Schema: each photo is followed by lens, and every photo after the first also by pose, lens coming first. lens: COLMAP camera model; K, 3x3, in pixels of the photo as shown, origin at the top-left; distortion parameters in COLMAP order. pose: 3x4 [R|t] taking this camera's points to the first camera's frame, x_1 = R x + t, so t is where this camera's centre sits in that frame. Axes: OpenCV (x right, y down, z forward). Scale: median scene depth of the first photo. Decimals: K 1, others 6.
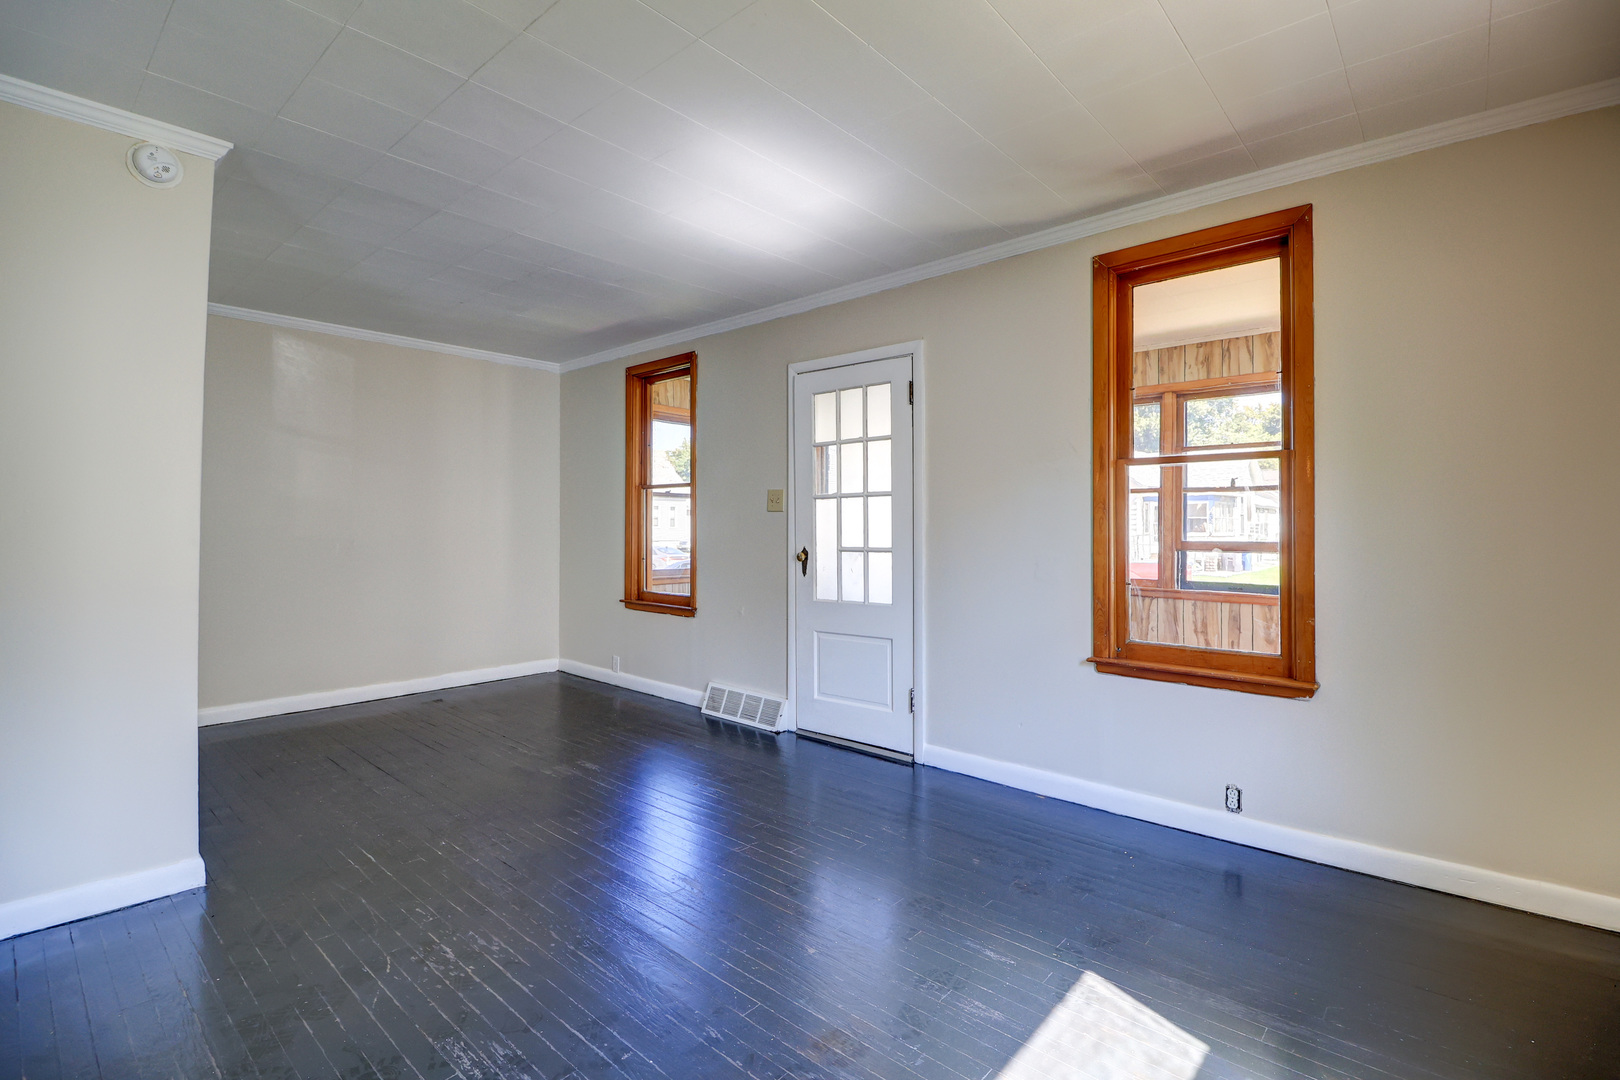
lens RADIAL K [[745.6, 0, 814.1], [0, 745.6, 519.7], [0, 0, 1]] dist [-0.001326, -0.011405]
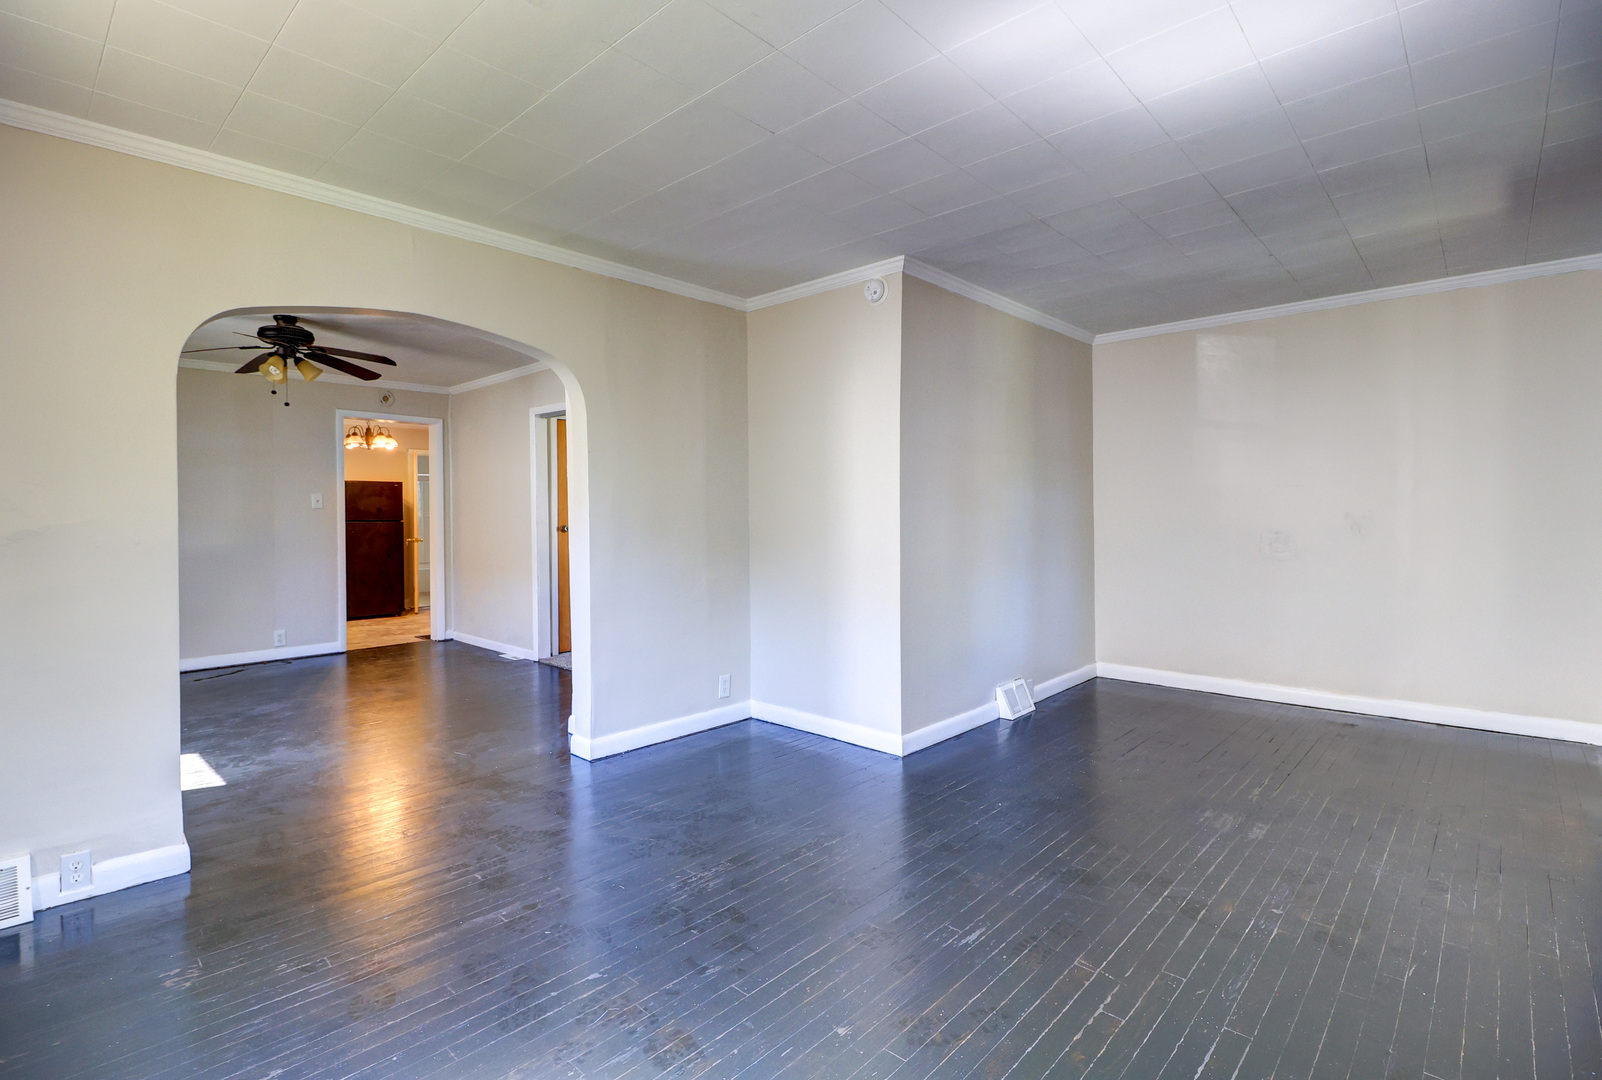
lens RADIAL K [[756.3, 0, 799.5], [0, 756.3, 514.4], [0, 0, 1]] dist [-0.001229, -0.000410]
pose [[-0.026679, -0.003427, -0.999638, 0.753370], [0.014001, 0.999895, -0.003801, 0.005717], [0.999546, -0.014098, -0.026628, 0.877986]]
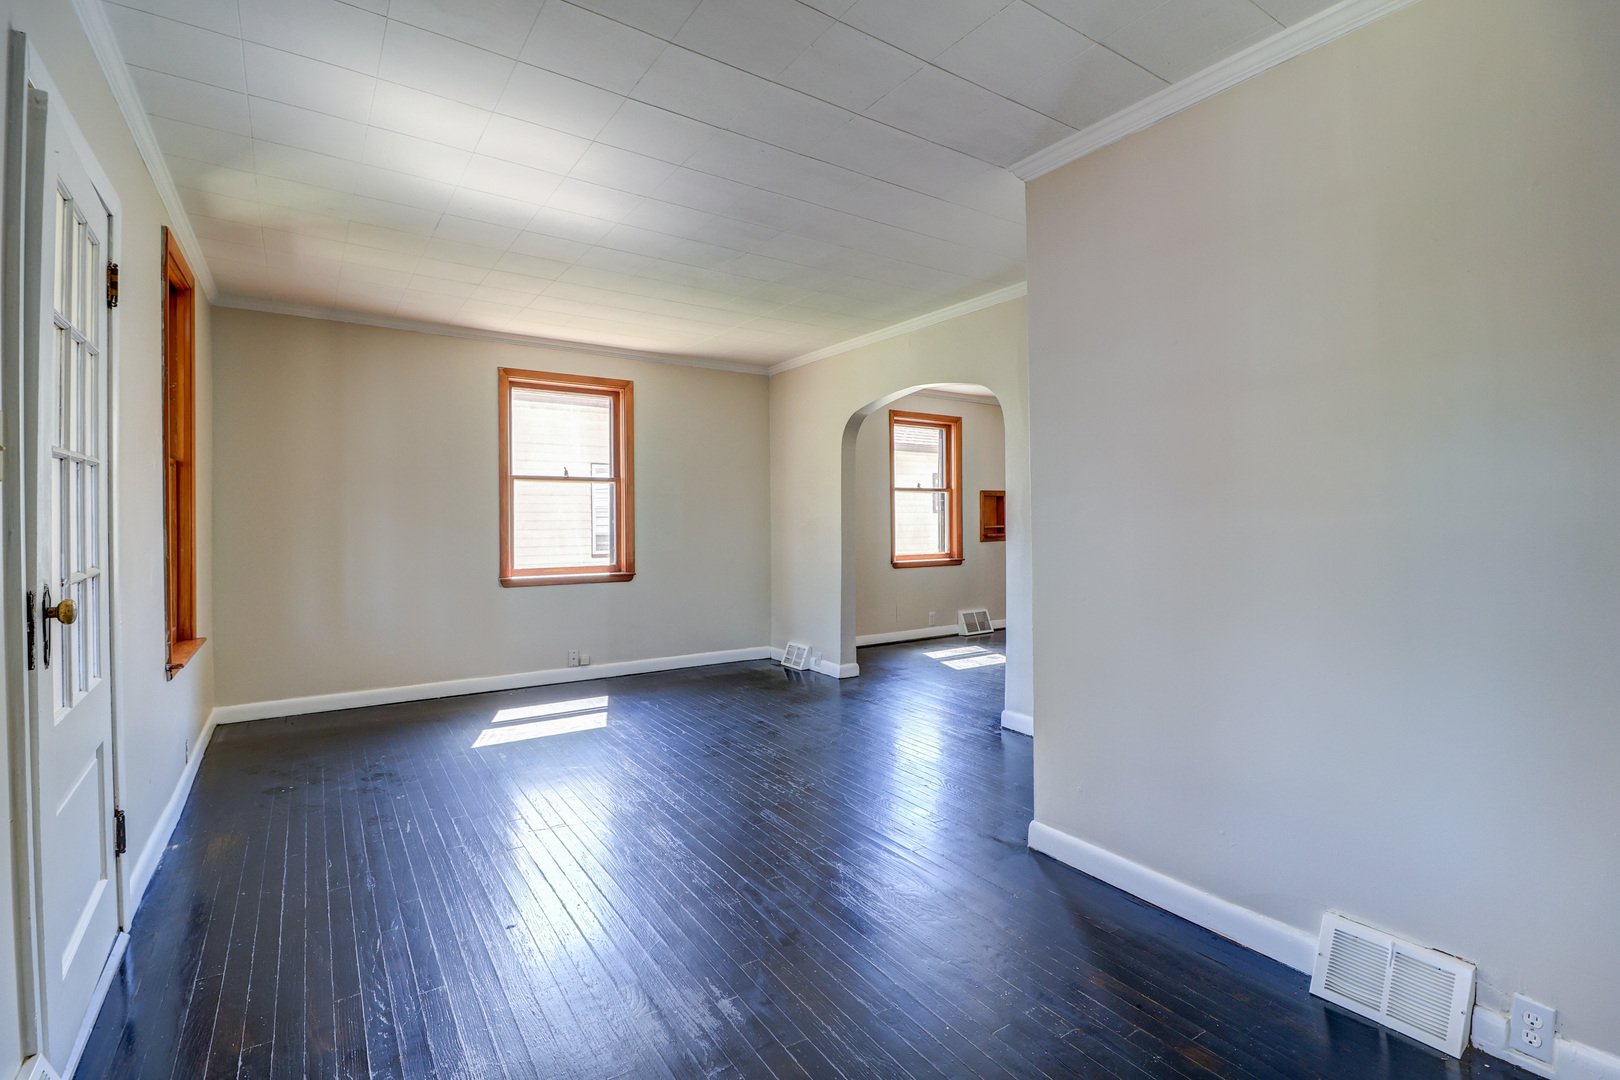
lens RADIAL K [[745.6, 0, 814.1], [0, 745.6, 519.7], [0, 0, 1]] dist [-0.001326, -0.011405]
pose [[-0.968808, 0.000314, 0.247811, -0.830738], [0.000343, 1.000000, 0.000076, 0.008521], [-0.247811, 0.000159, -0.968808, 2.264956]]
